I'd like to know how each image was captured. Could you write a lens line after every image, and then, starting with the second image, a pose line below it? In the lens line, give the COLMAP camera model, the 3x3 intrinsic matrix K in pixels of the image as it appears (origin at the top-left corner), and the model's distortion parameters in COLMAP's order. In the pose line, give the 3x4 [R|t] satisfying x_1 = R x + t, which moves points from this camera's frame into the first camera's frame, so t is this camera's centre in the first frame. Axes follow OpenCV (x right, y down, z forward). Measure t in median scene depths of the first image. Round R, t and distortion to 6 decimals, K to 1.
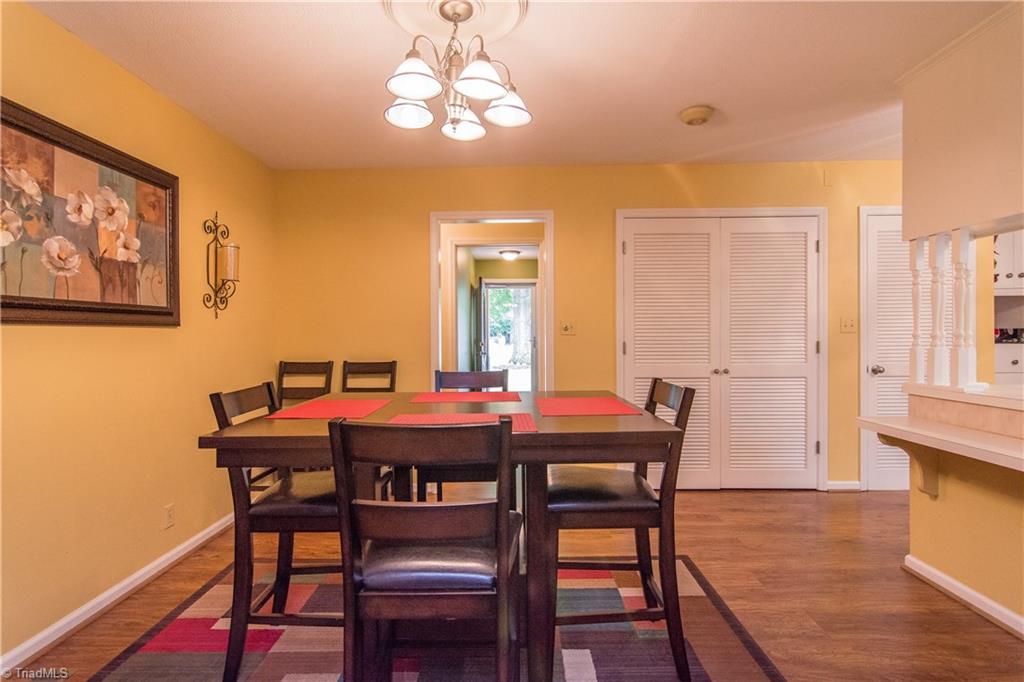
lens RADIAL K [[494.1, 0, 508.8], [0, 494.1, 339.3], [0, 0, 1]] dist [0.001194, 0.000184]
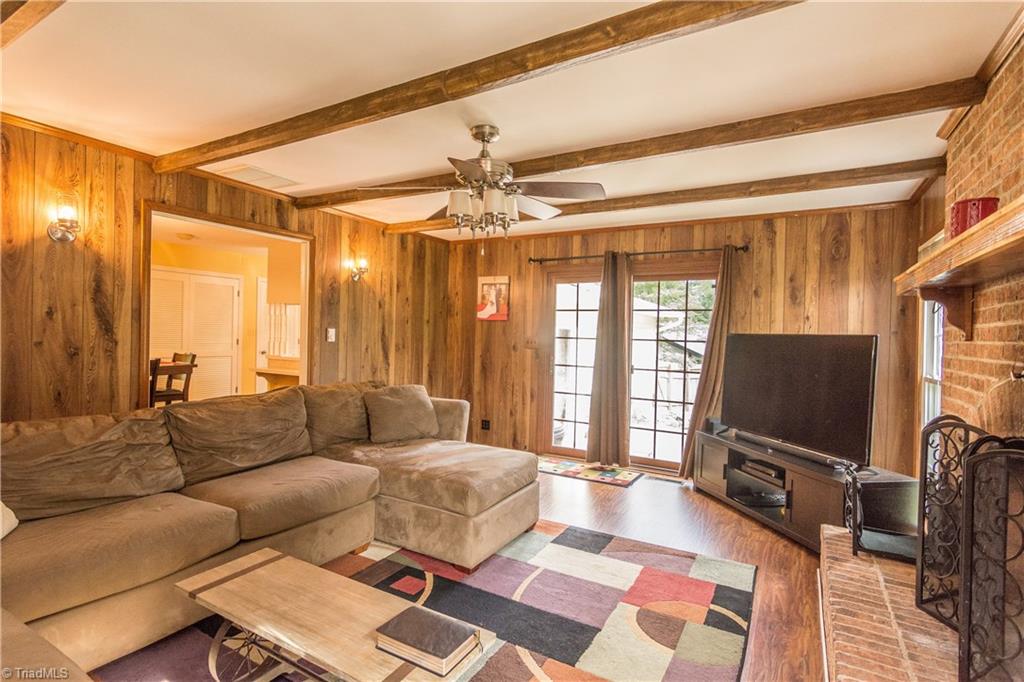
lens RADIAL K [[494.1, 0, 509.1], [0, 494.1, 340.4], [0, 0, 1]] dist [0.001194, 0.000184]
pose [[0.497362, 0.010705, 0.867477, -0.784407], [-0.021972, 0.999759, 0.000260, -0.019102], [-0.867265, -0.019189, 0.497477, -1.316172]]
